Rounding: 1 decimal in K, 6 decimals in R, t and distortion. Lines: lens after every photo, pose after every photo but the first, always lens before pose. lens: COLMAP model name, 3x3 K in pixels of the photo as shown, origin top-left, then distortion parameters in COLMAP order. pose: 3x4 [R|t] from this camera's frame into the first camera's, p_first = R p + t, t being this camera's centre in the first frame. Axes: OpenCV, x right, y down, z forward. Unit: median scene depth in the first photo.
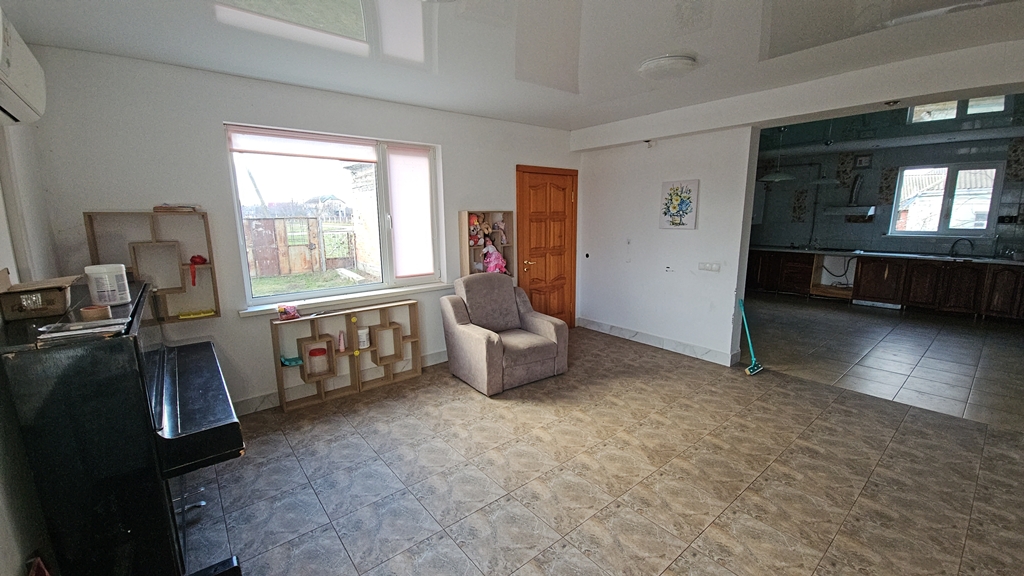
lens RADIAL K [[413.1, 0, 512.0], [0, 413.1, 288.0], [0, 0, 1]] dist [0.000451, -0.000057]
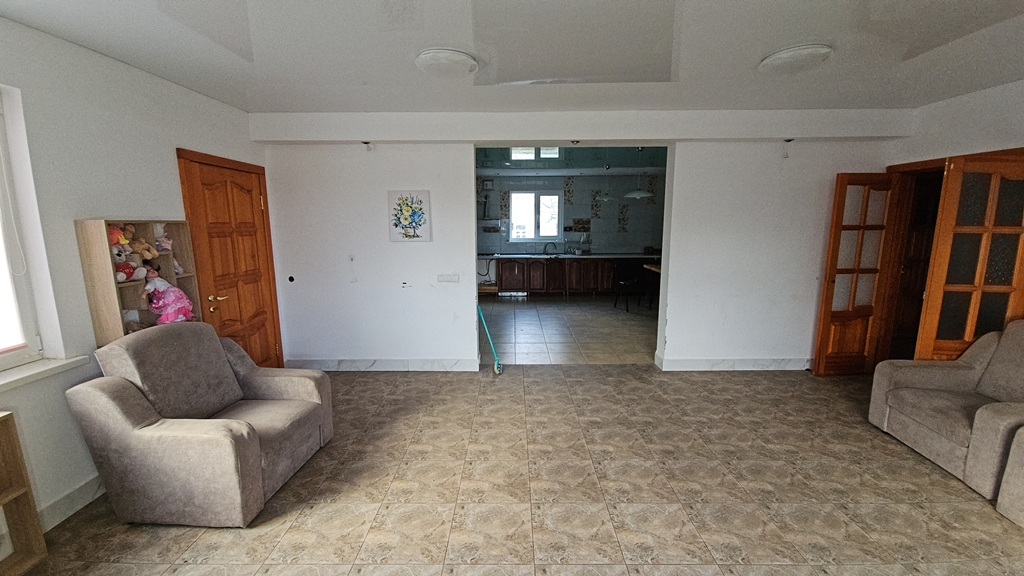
lens RADIAL K [[414.0, 0, 510.4], [0, 414.0, 287.2], [0, 0, 1]] dist [0.014156, -0.010359]
pose [[0.641412, -0.112903, 0.758844, -0.186730], [0.135398, 0.990245, 0.032886, -0.041905], [-0.755155, 0.081652, 0.650442, 0.232497]]
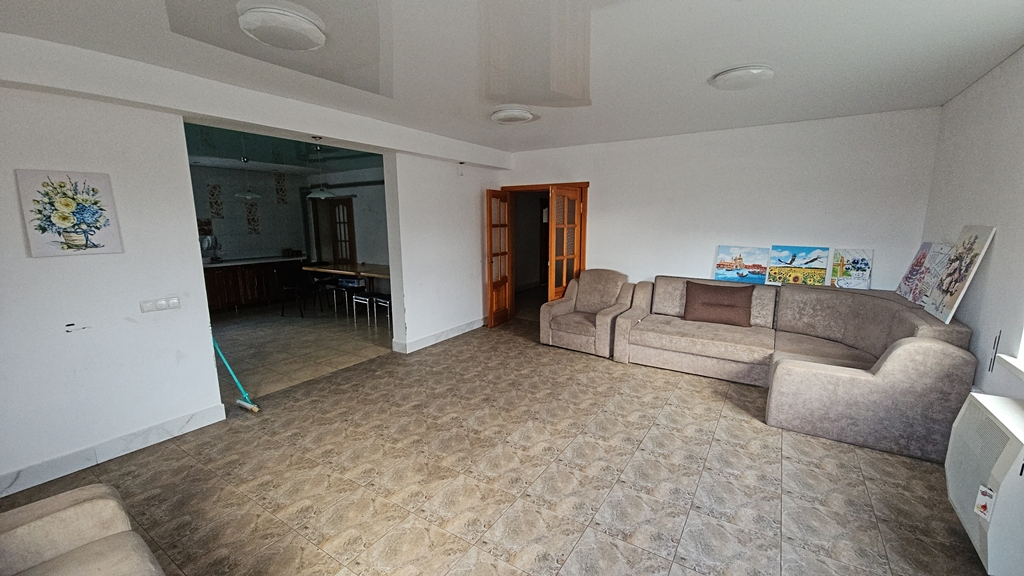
lens RADIAL K [[413.1, 0, 512.0], [0, 413.1, 288.0], [0, 0, 1]] dist [0.000451, -0.000057]
pose [[-0.301199, -0.143626, 0.942683, -0.341589], [0.177251, 0.962929, 0.203345, -0.112115], [-0.936942, 0.228339, -0.264576, 0.615208]]
